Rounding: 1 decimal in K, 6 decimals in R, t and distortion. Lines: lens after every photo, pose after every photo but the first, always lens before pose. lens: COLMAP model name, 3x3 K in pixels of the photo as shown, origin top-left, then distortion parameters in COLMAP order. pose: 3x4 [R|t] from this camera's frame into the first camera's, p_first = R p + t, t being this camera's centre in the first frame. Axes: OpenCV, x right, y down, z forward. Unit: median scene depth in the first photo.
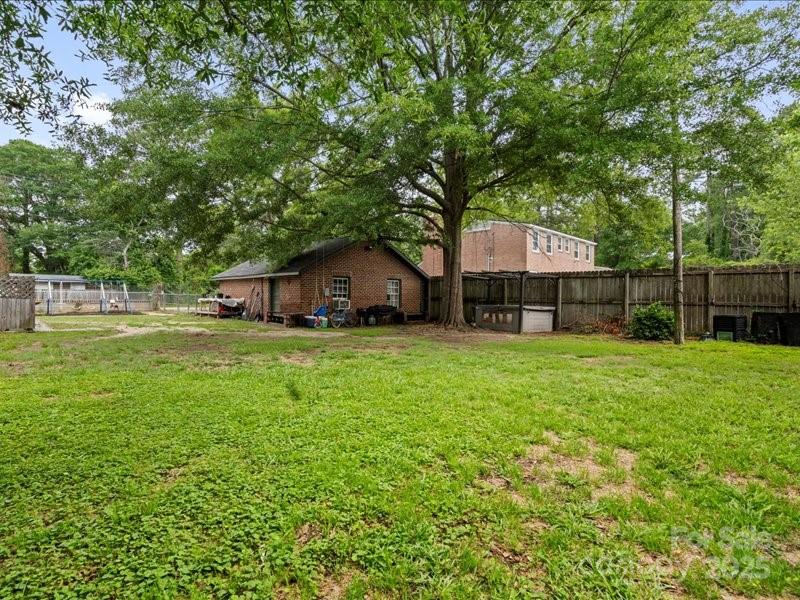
lens RADIAL K [[416.0, 0, 402.0], [0, 416.0, 312.4], [0, 0, 1]] dist [-0.003223, -0.000061]
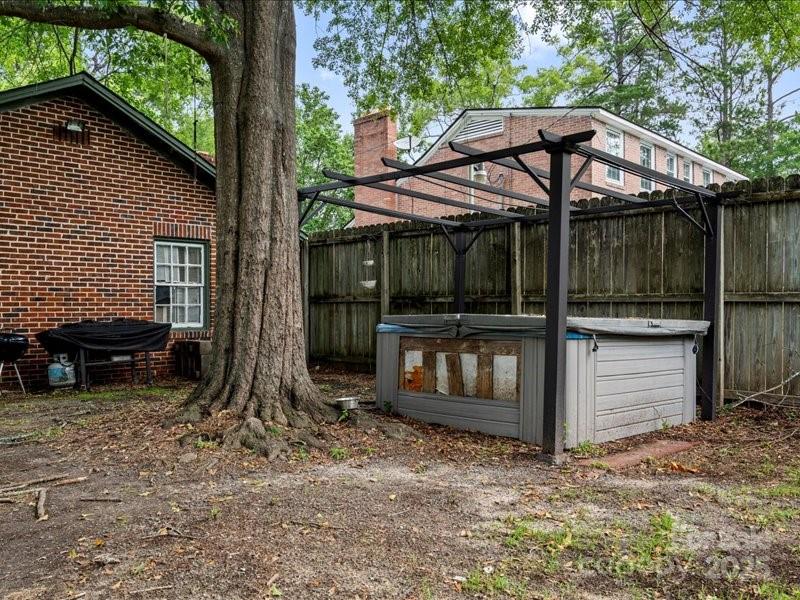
lens RADIAL K [[687.8, 0, 400.0], [0, 687.8, 300.0], [0, 0, 1]] dist [0.078095, 0.001090]
pose [[0.999843, -0.008164, 0.015732, 0.187604], [0.008865, 0.998947, -0.045014, -0.008784], [-0.015348, 0.045147, 0.998862, 0.606742]]
